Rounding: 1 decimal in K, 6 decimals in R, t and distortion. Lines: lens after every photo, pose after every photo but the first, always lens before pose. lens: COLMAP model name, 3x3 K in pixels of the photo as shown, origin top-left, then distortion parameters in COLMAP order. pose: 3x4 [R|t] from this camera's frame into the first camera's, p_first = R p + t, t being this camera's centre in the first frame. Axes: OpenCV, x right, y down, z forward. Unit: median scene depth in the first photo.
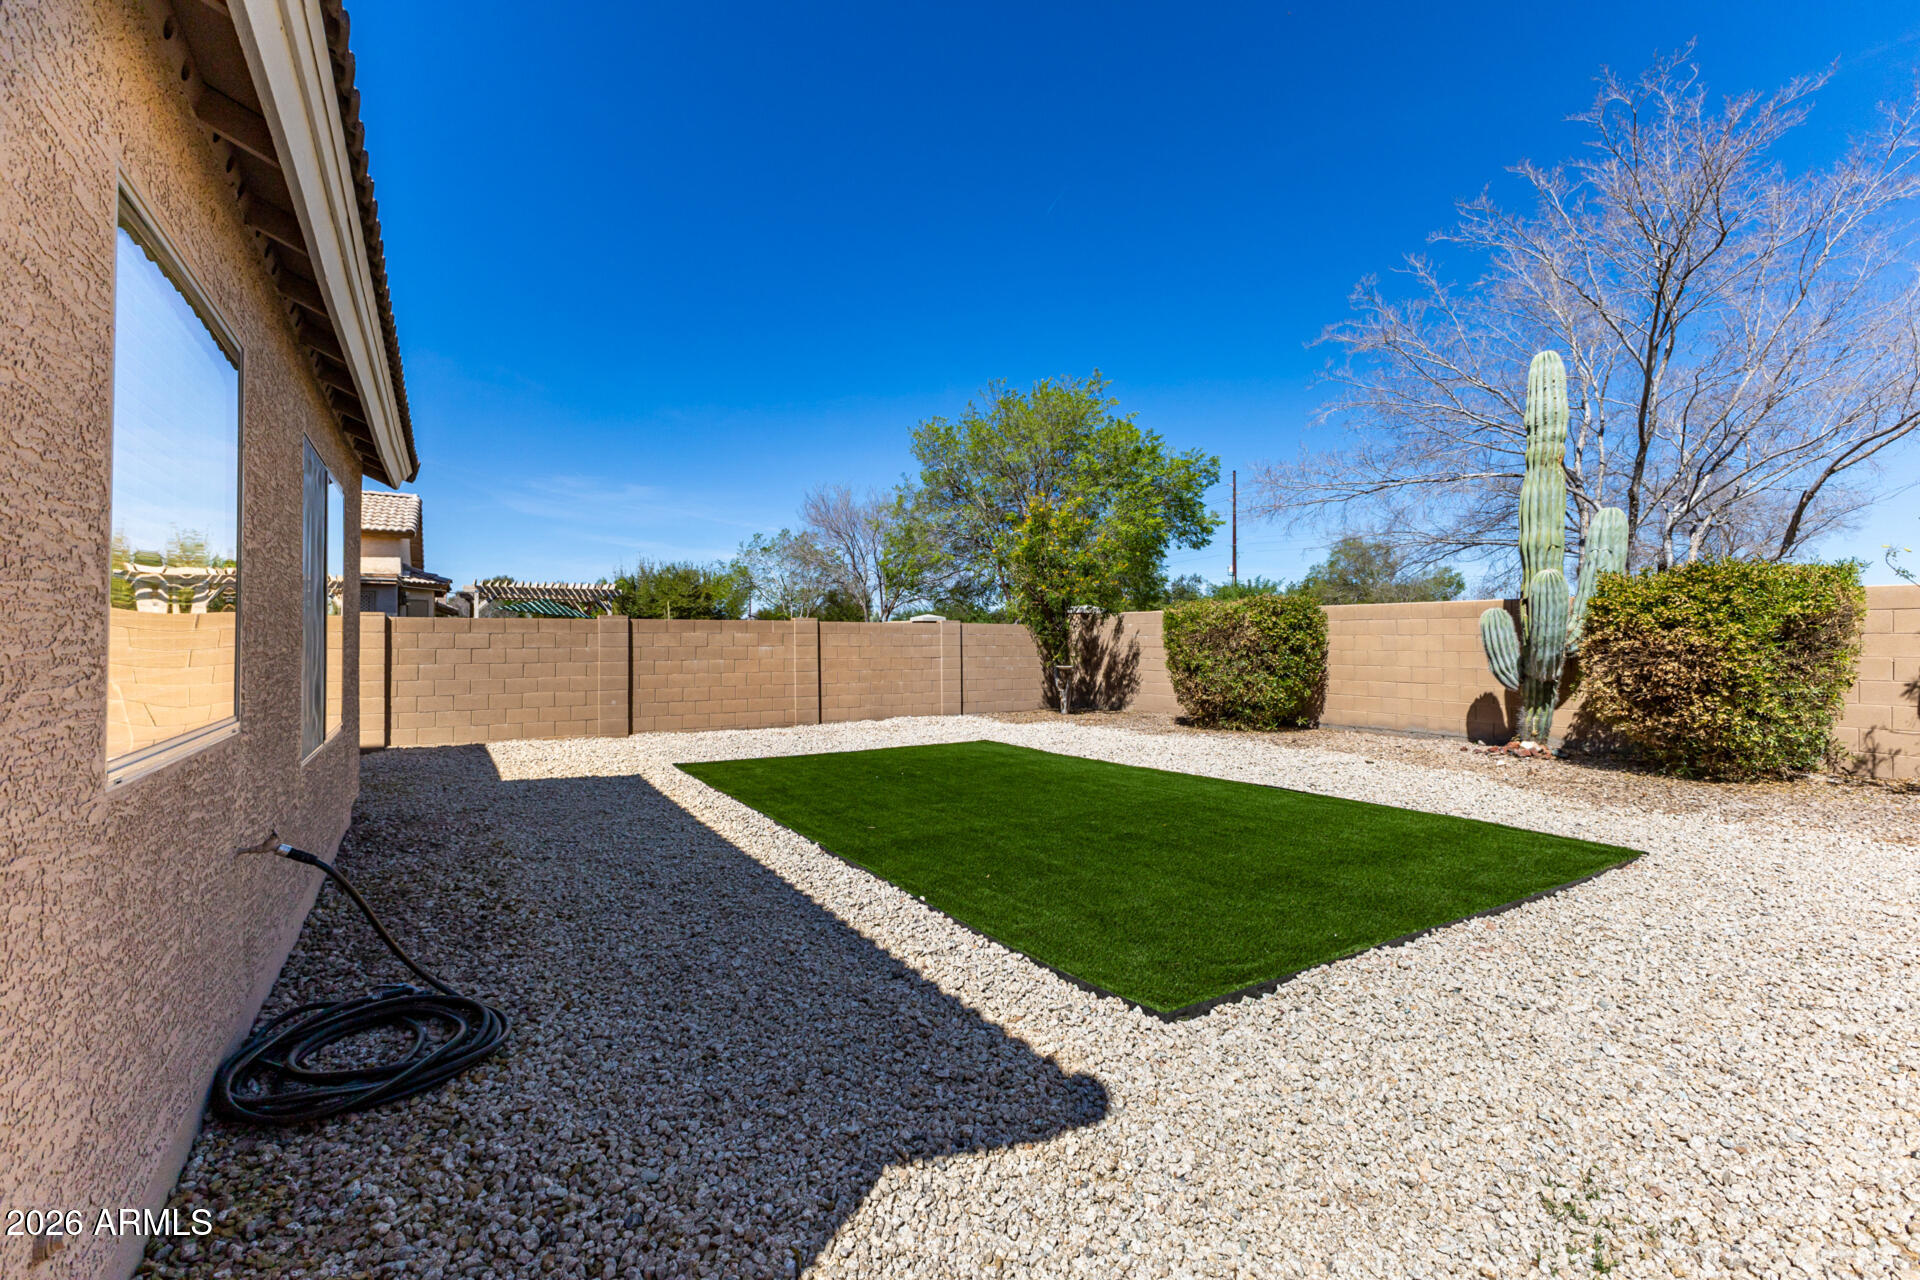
lens RADIAL K [[827.7, 0, 956.2], [0, 827.7, 636.4], [0, 0, 1]] dist [0.011562, -0.000057]
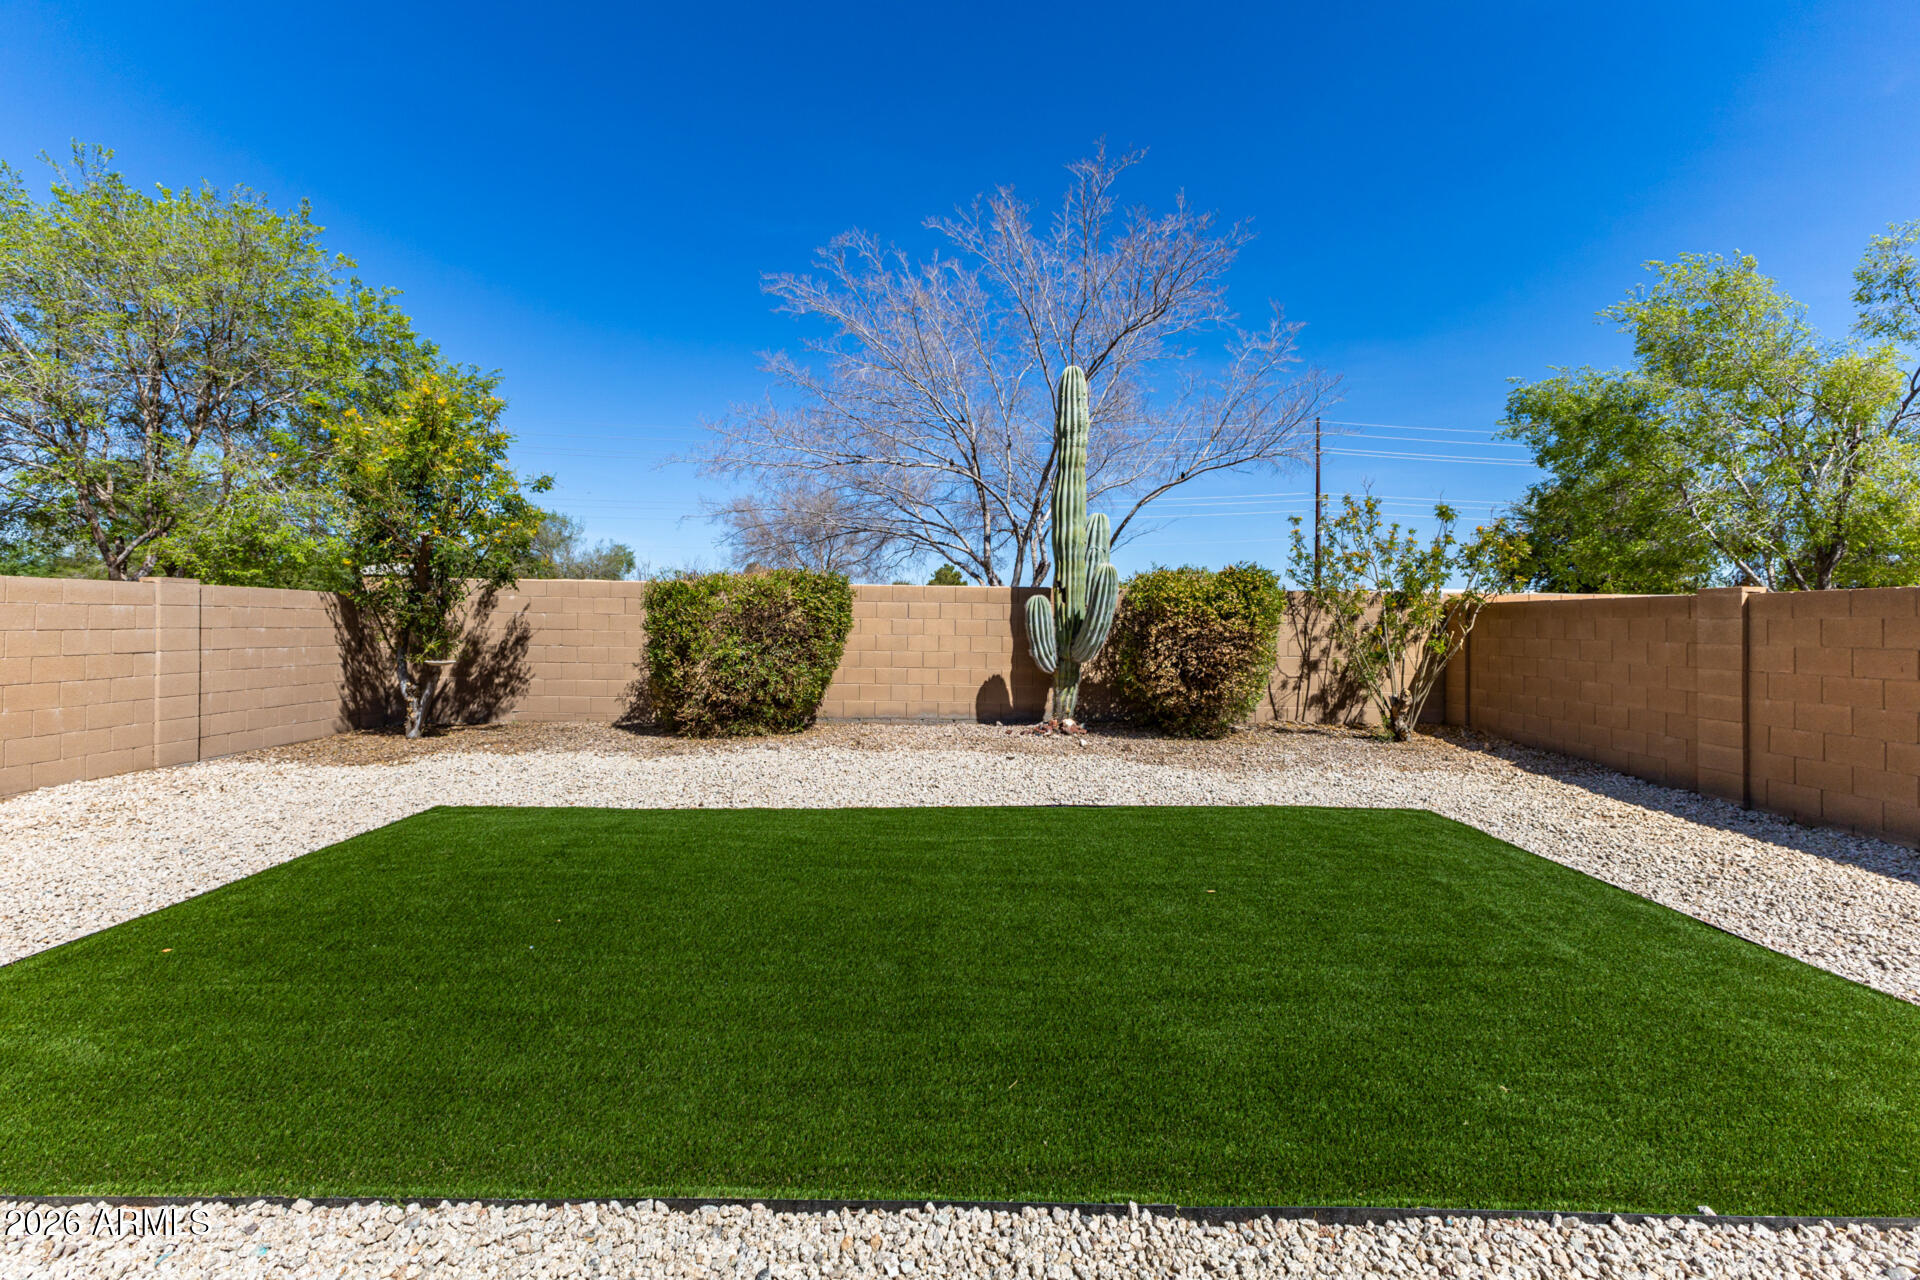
lens RADIAL K [[827.7, 0, 956.2], [0, 827.7, 636.4], [0, 0, 1]] dist [0.011562, -0.000057]
pose [[0.516194, -0.007921, 0.856435, -0.232451], [-0.017460, 0.999652, 0.019769, -0.000559], [-0.856294, -0.025158, 0.515876, 0.417854]]
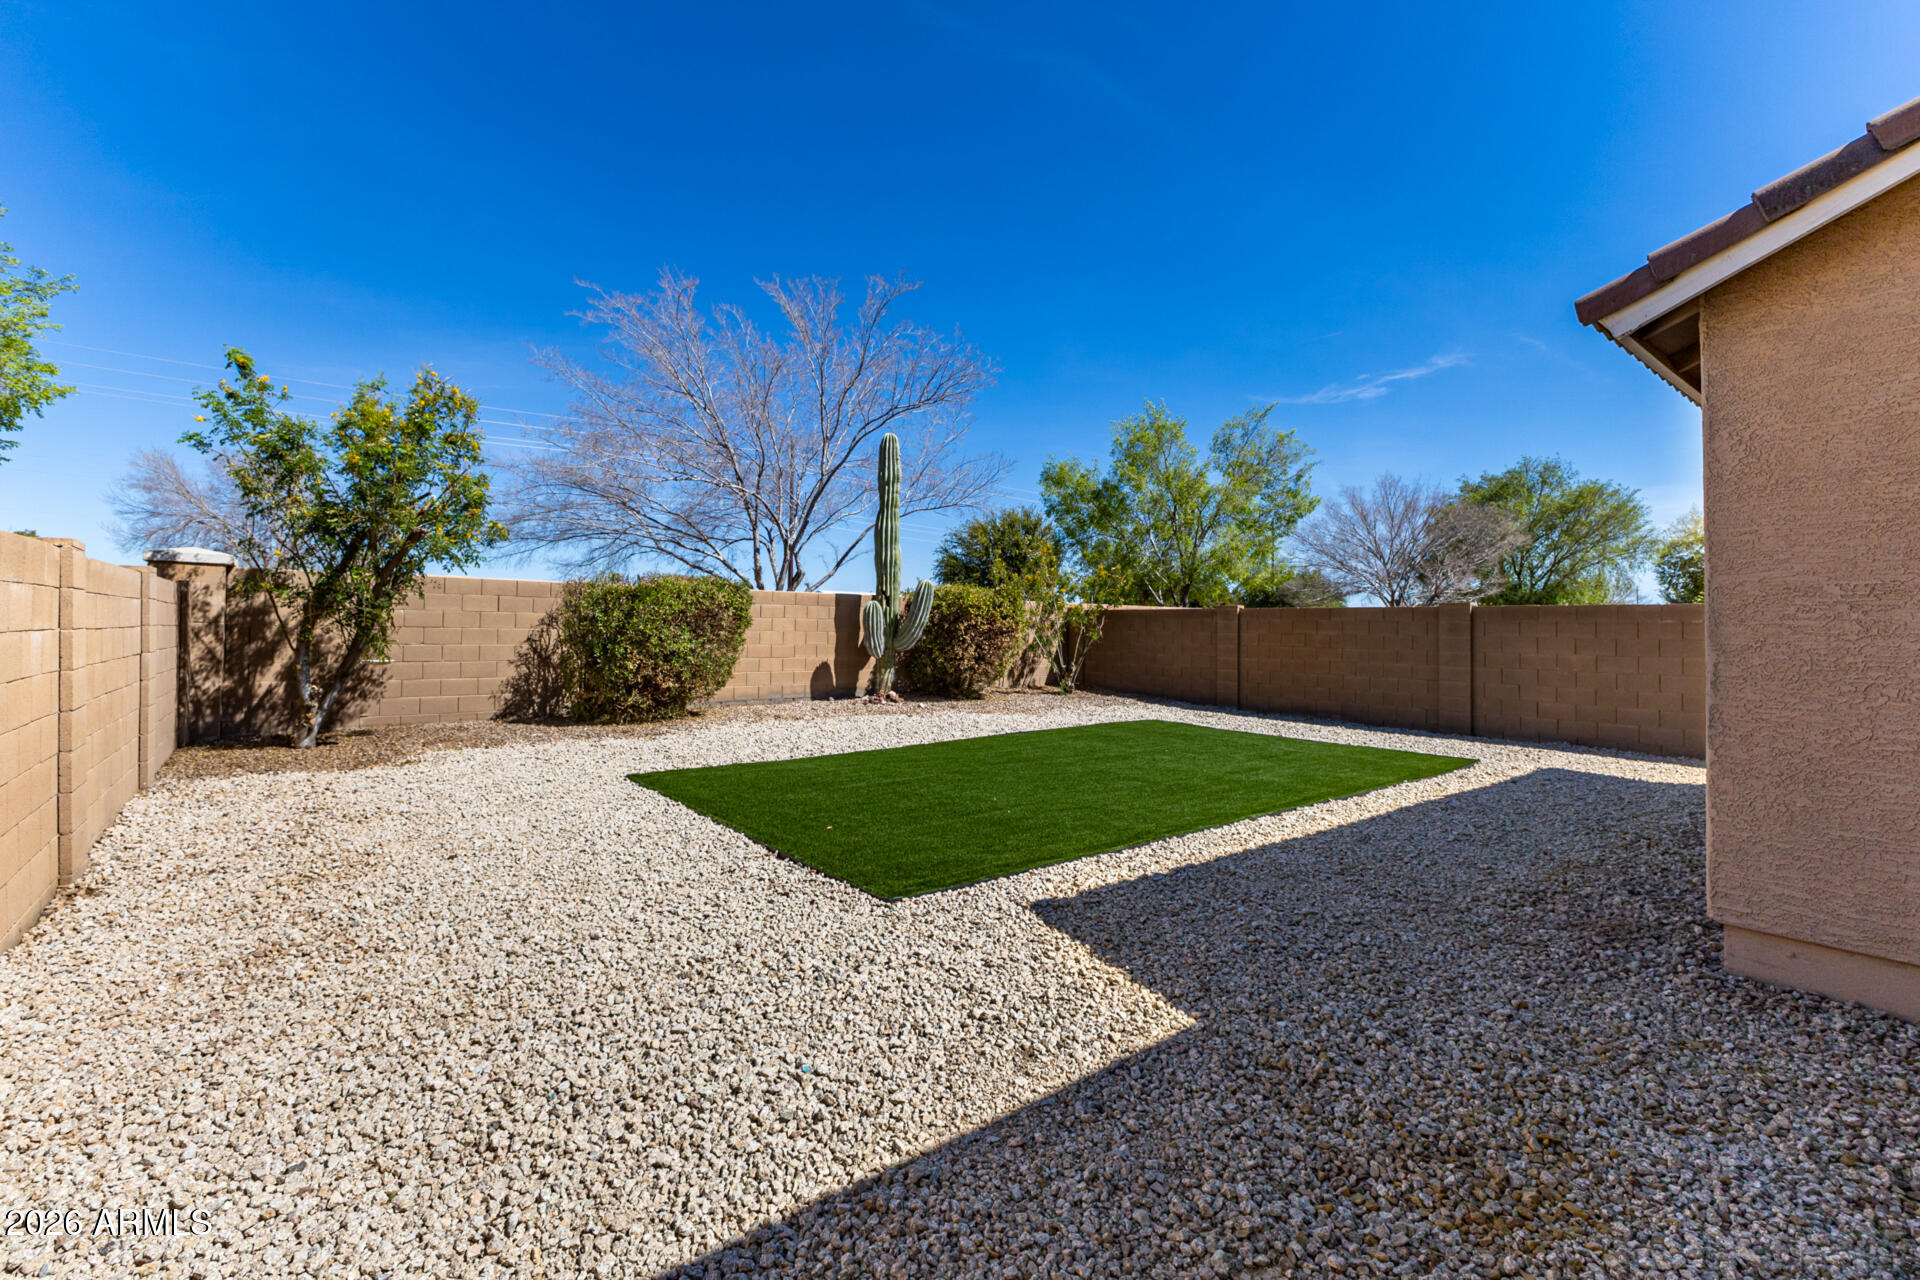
lens RADIAL K [[827.7, 0, 956.2], [0, 827.7, 636.4], [0, 0, 1]] dist [0.011562, -0.000057]
pose [[-0.114599, -0.016351, 0.993277, -0.593500], [-0.018741, 0.999722, 0.014295, 0.002833], [-0.993235, -0.016977, -0.114874, 0.779146]]
